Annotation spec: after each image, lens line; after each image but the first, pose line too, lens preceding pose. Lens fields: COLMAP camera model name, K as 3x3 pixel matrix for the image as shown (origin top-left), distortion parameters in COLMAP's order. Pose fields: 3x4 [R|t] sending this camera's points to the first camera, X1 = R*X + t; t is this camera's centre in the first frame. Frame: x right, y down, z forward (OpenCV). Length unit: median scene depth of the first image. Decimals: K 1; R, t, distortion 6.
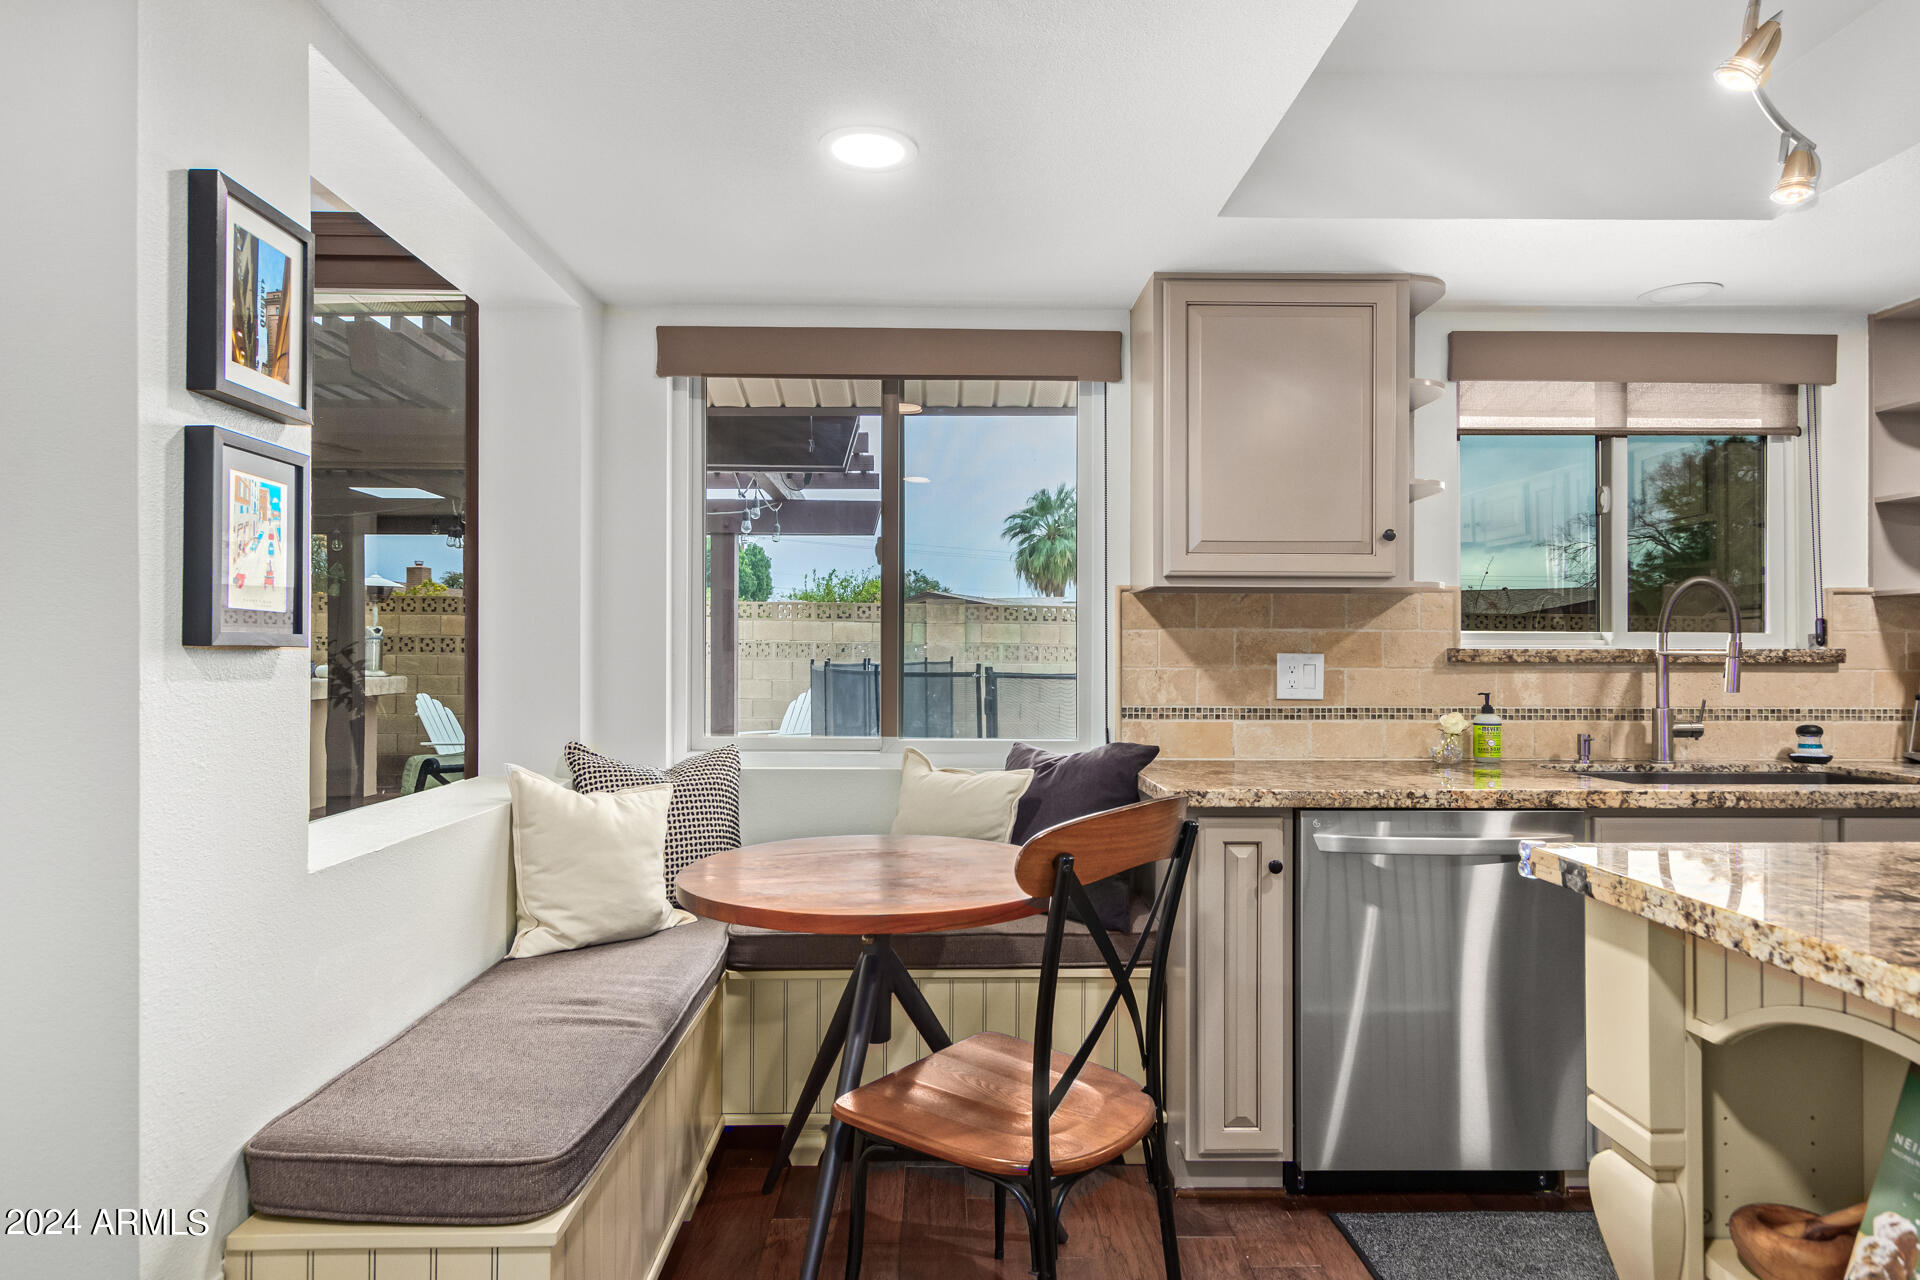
lens RADIAL K [[1098.3, 0, 945.9], [0, 1098.3, 650.3], [0, 0, 1]] dist [0.015212, -0.001480]
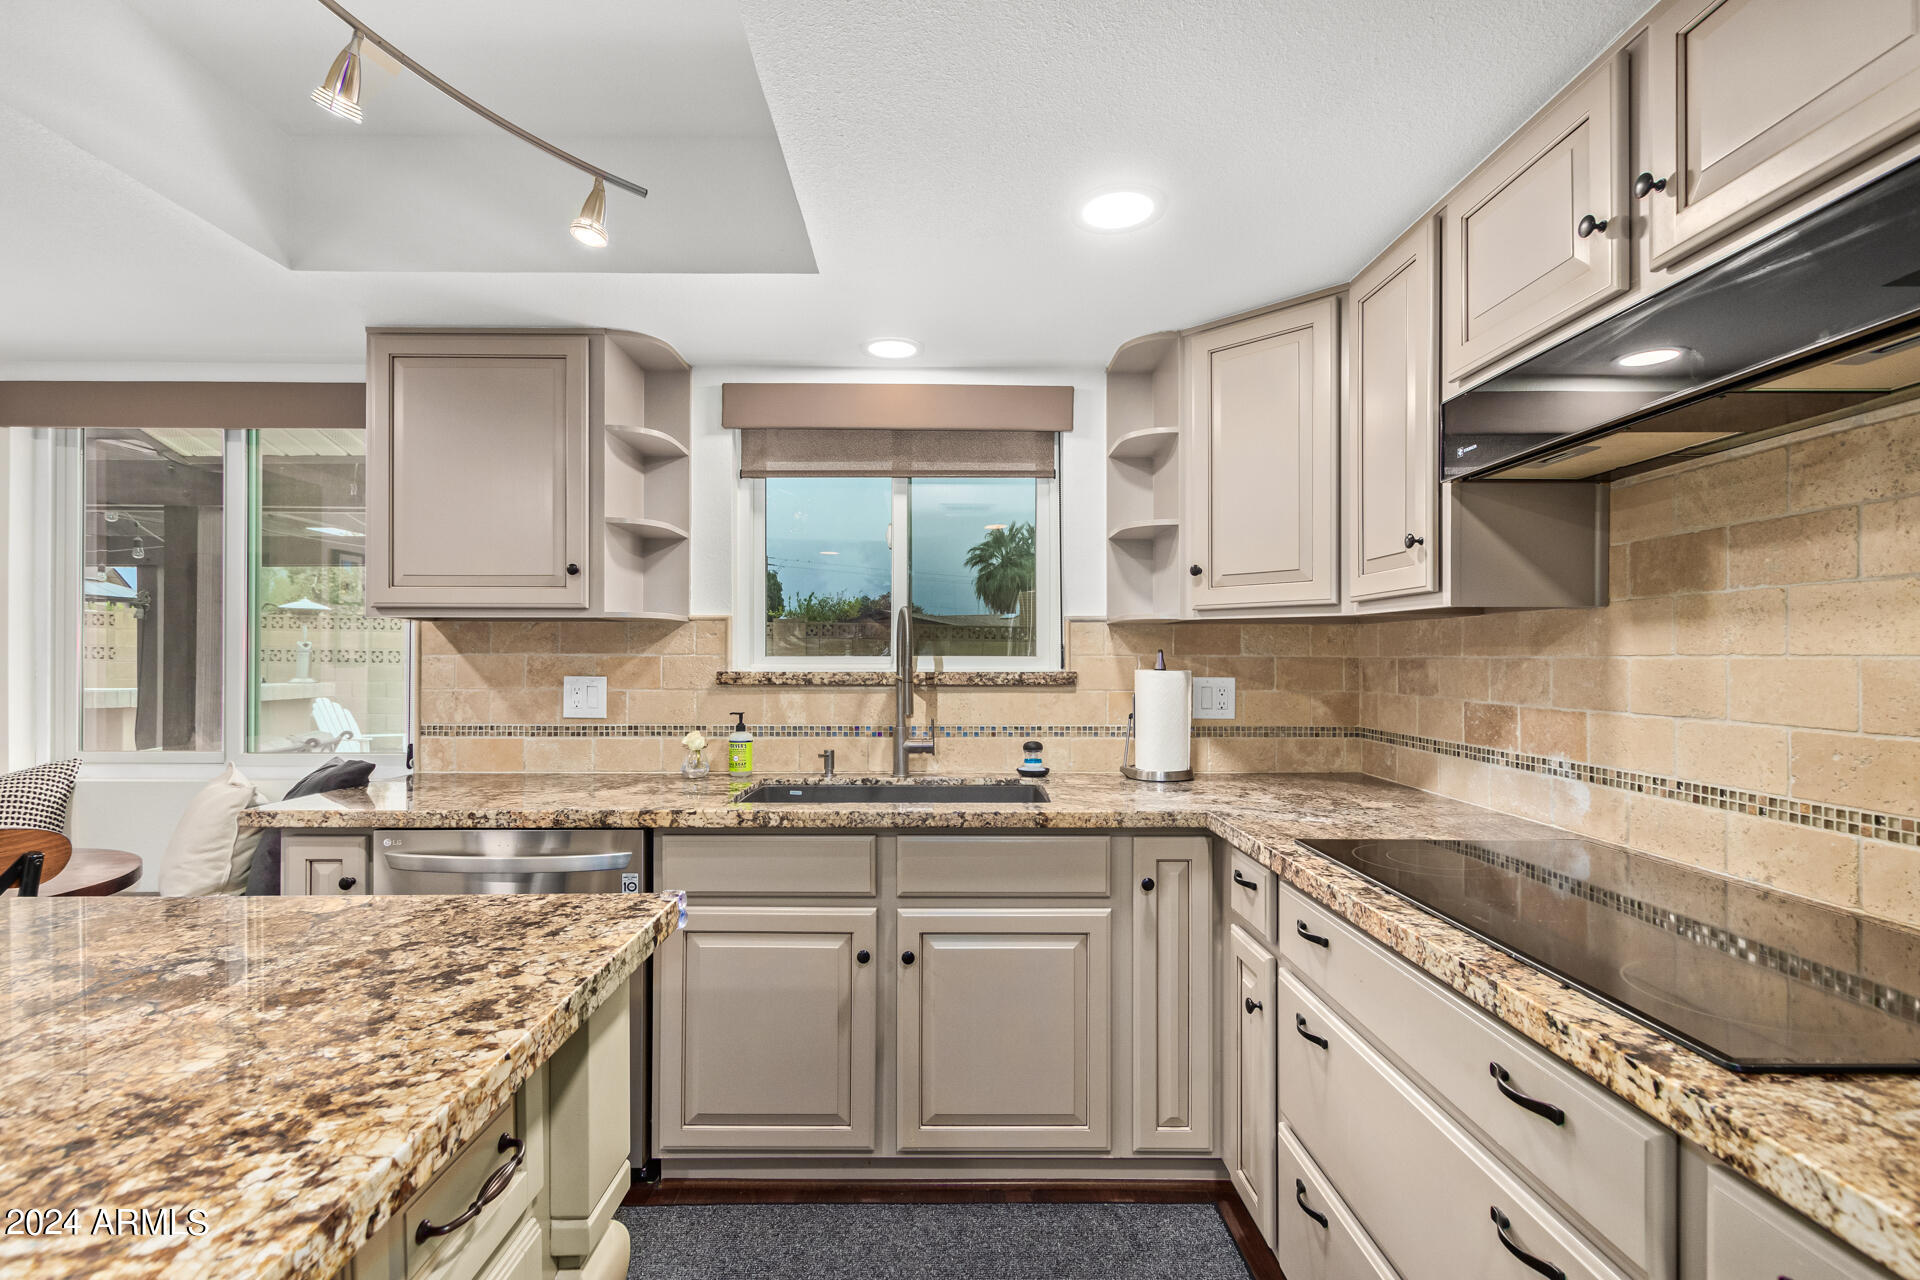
lens RADIAL K [[887.1, 0, 935.9], [0, 887.1, 657.1], [0, 0, 1]] dist [0.006001, -0.001763]
pose [[0.999866, -0.001165, -0.016305, 0.698665], [0.001171, 0.999999, 0.000357, -0.016423], [0.016304, -0.000376, 0.999867, 0.120852]]
